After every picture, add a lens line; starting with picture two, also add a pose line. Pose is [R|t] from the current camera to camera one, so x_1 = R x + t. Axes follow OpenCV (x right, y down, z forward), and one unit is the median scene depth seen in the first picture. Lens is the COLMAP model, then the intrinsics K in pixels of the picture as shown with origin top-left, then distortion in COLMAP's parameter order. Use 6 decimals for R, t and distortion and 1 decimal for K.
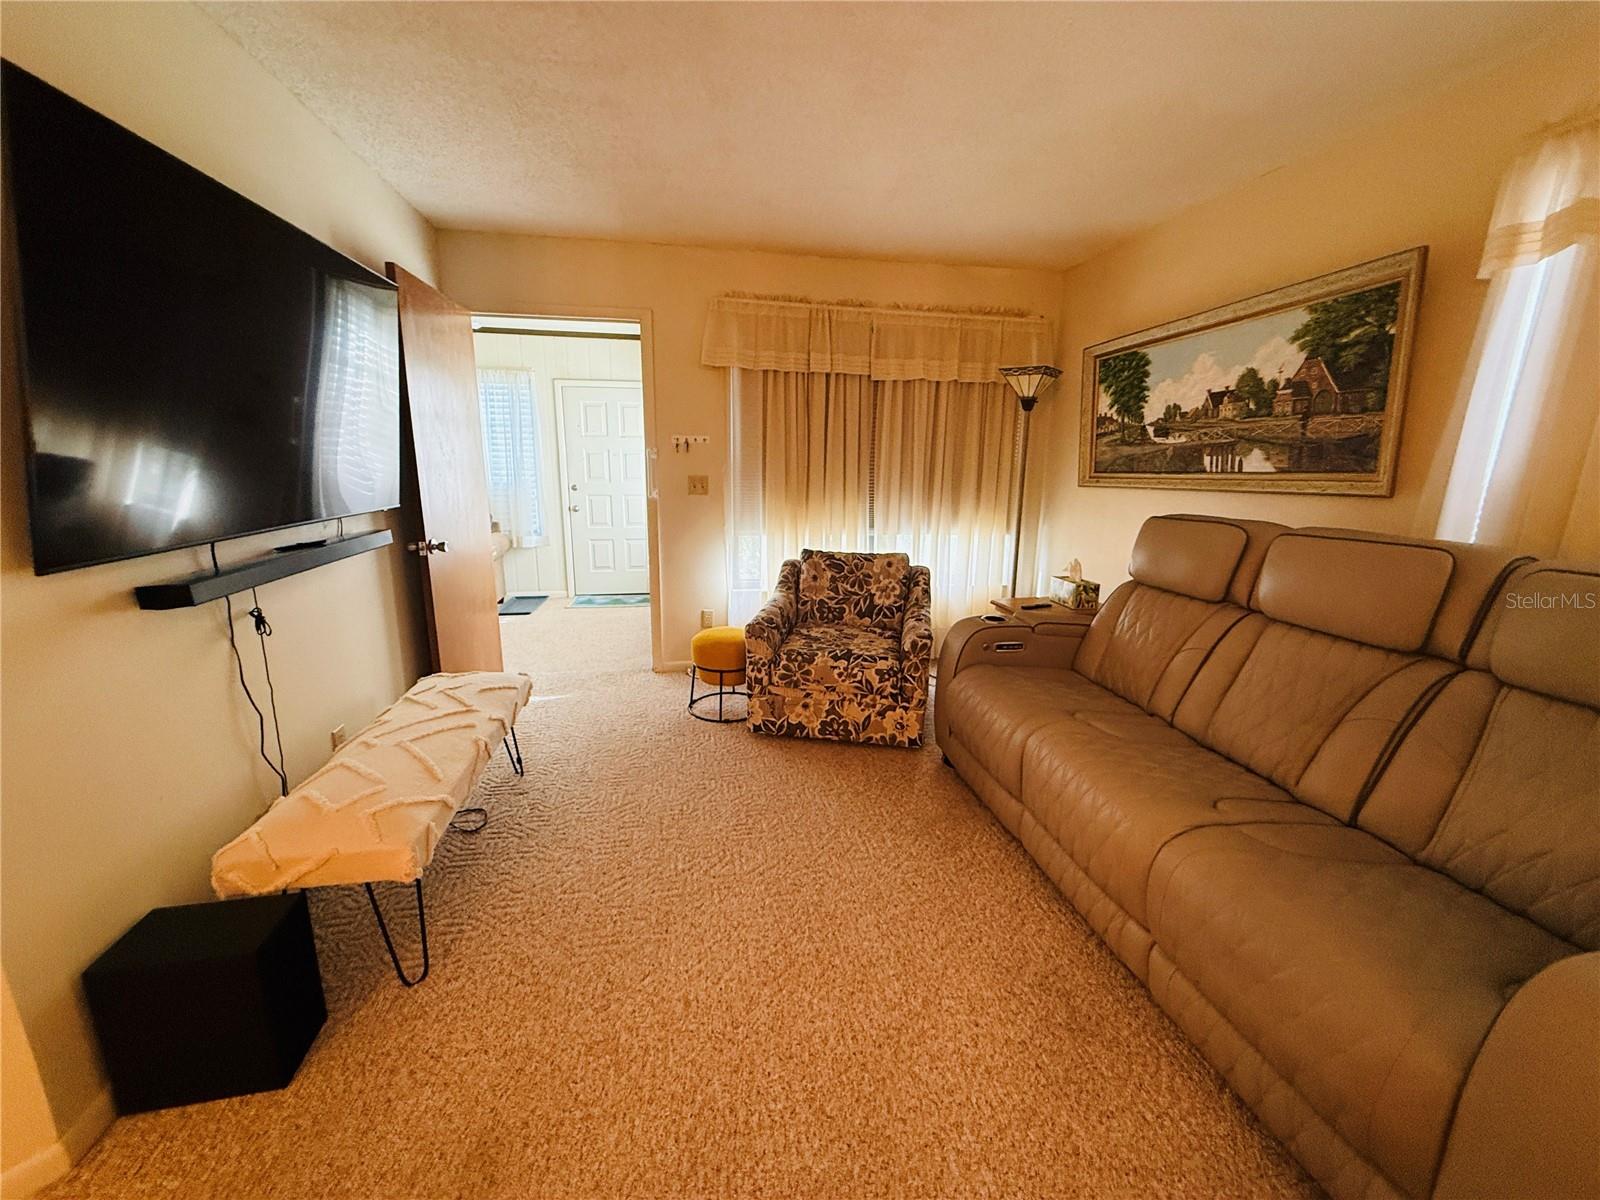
lens RADIAL K [[638.2, 0, 795.3], [0, 638.2, 602.2], [0, 0, 1]] dist [-0.000570, -0.000091]
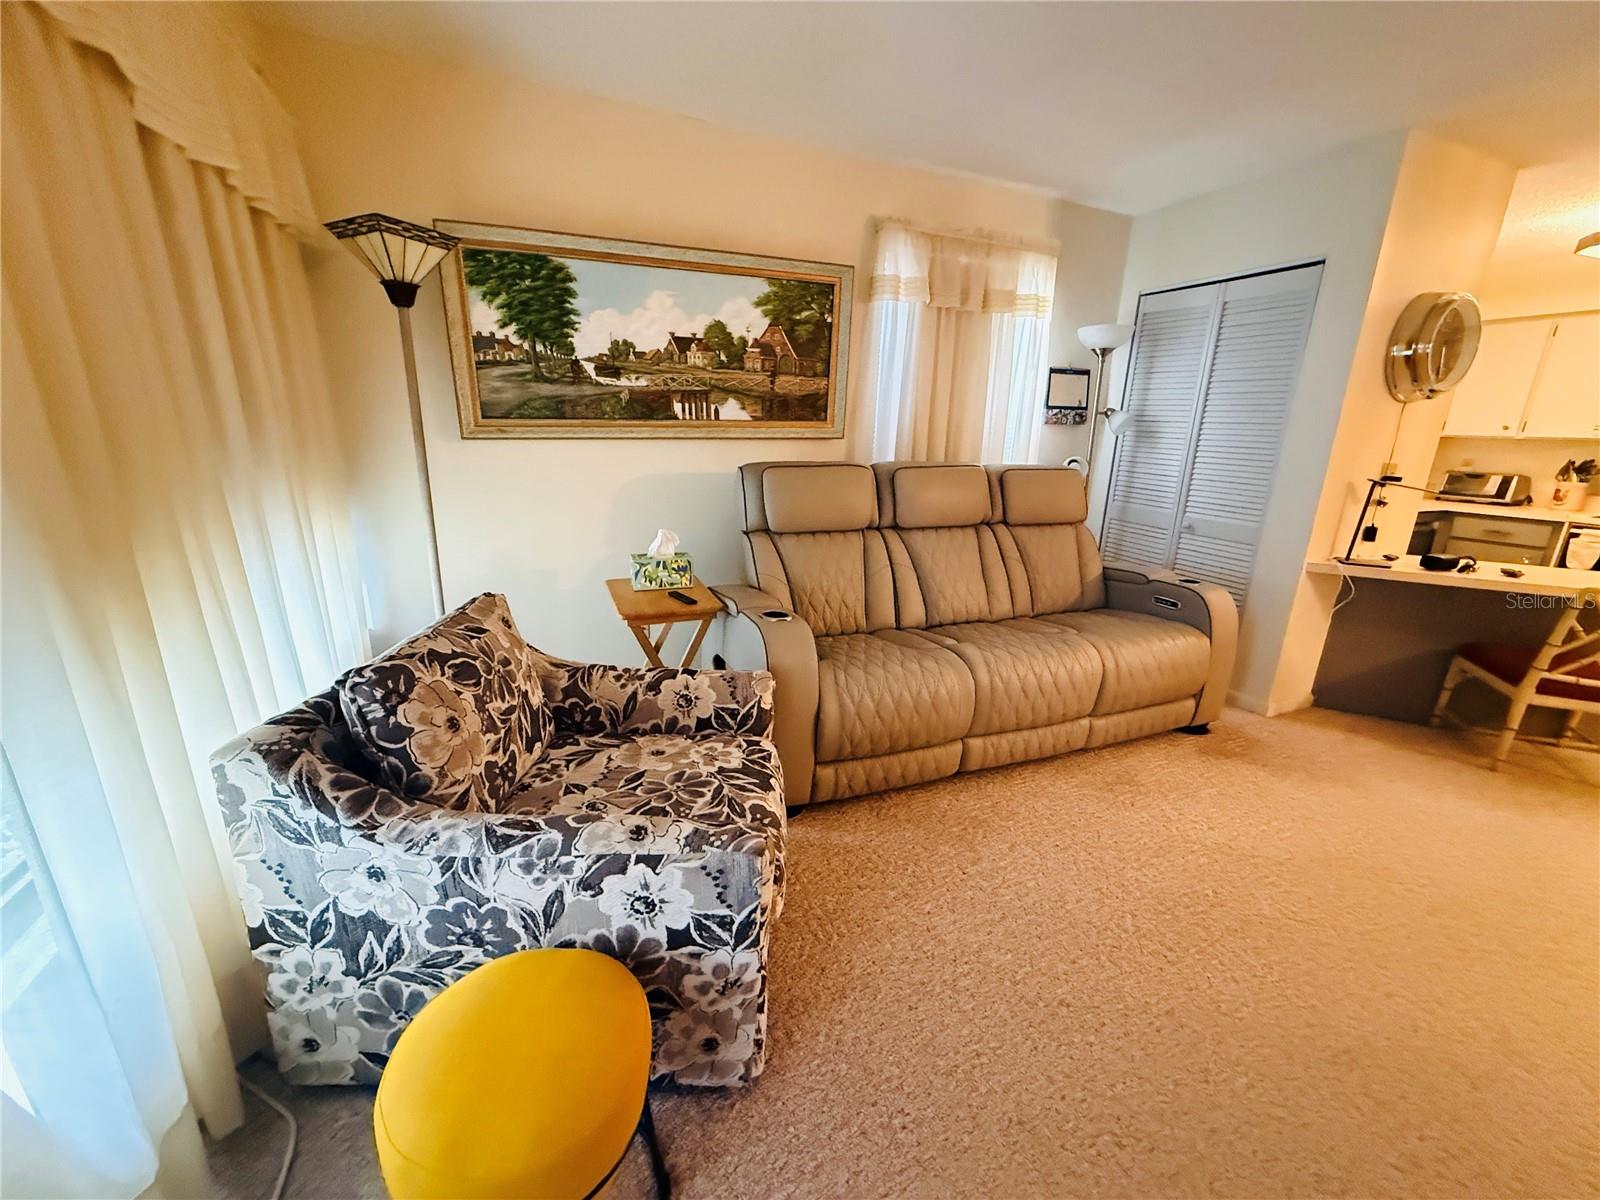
lens RADIAL K [[638.2, 0, 795.3], [0, 638.2, 602.2], [0, 0, 1]] dist [-0.000570, -0.000091]
pose [[-0.219336, -0.275269, 0.936012, -0.386656], [0.182620, 0.930834, 0.316540, -0.212568], [-0.958406, 0.240363, -0.153895, 1.010500]]
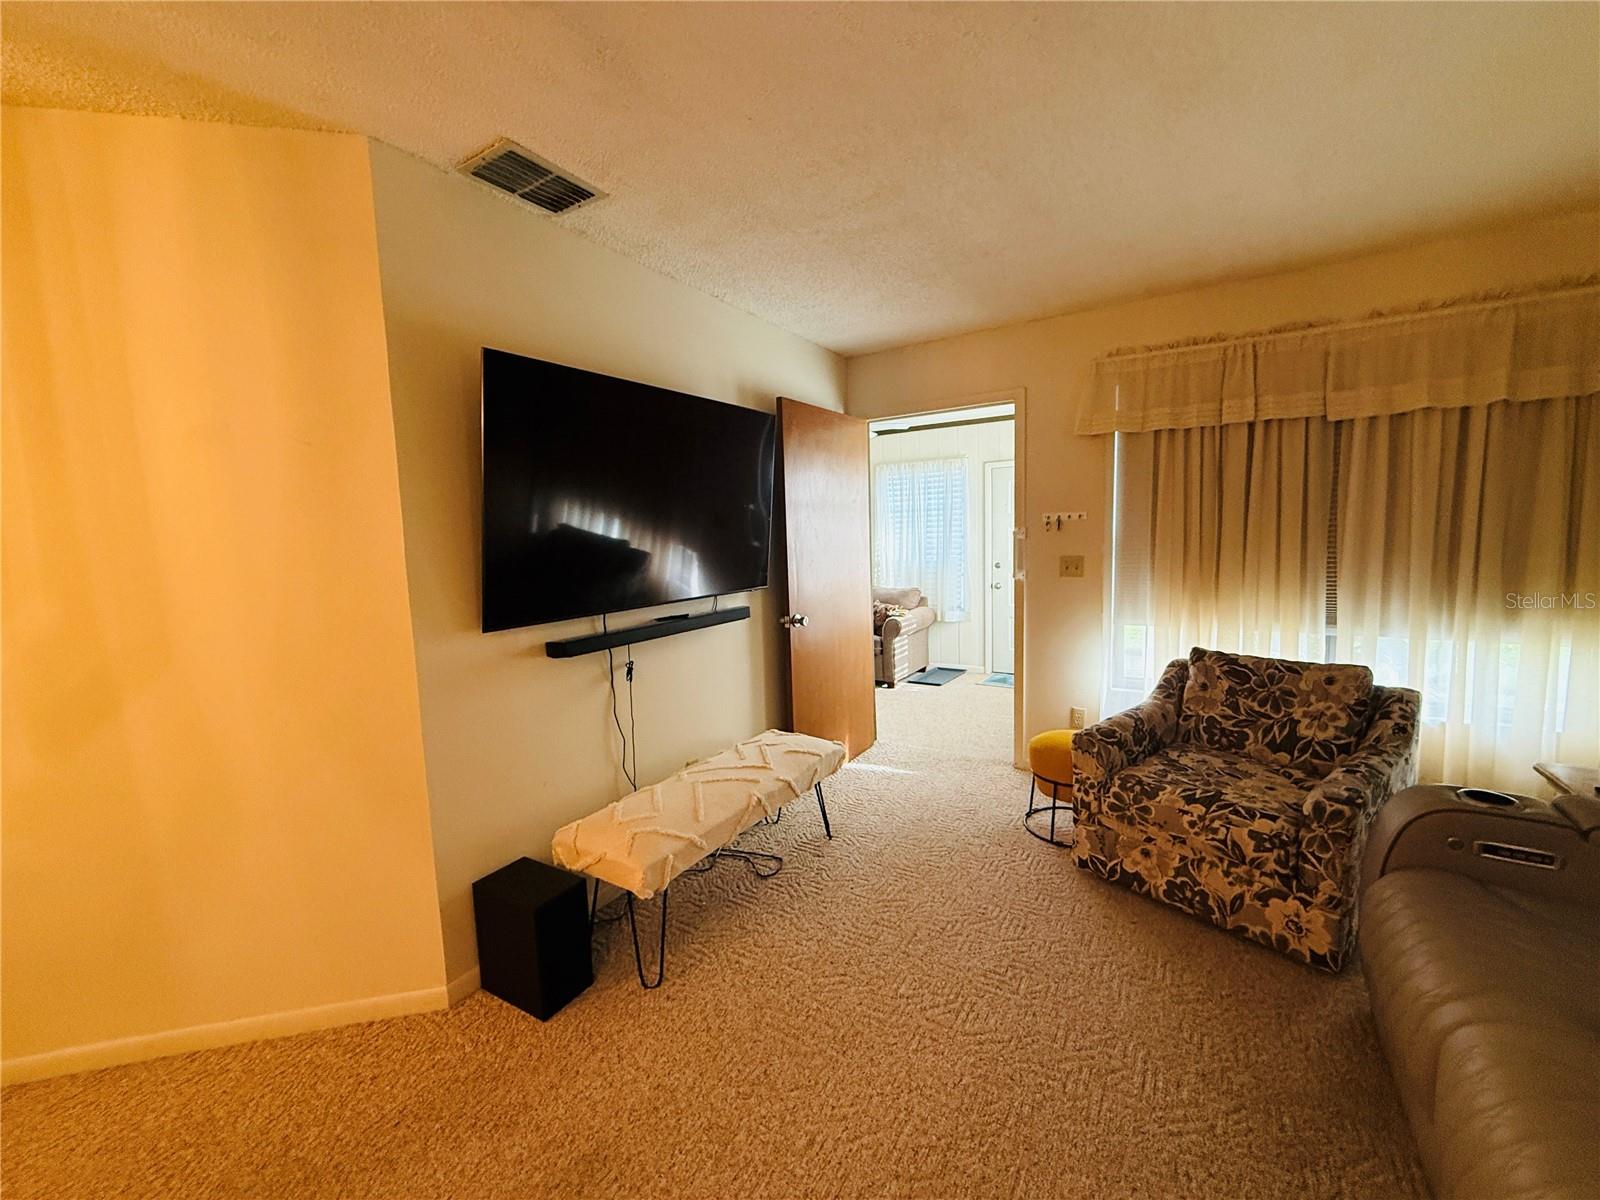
lens RADIAL K [[638.2, 0, 795.3], [0, 638.2, 602.2], [0, 0, 1]] dist [-0.000570, -0.000091]
pose [[0.734425, 0.035273, -0.677773, 0.218433], [-0.110368, 0.991563, -0.067989, -0.038454], [0.669656, 0.124737, 0.732122, 0.120568]]
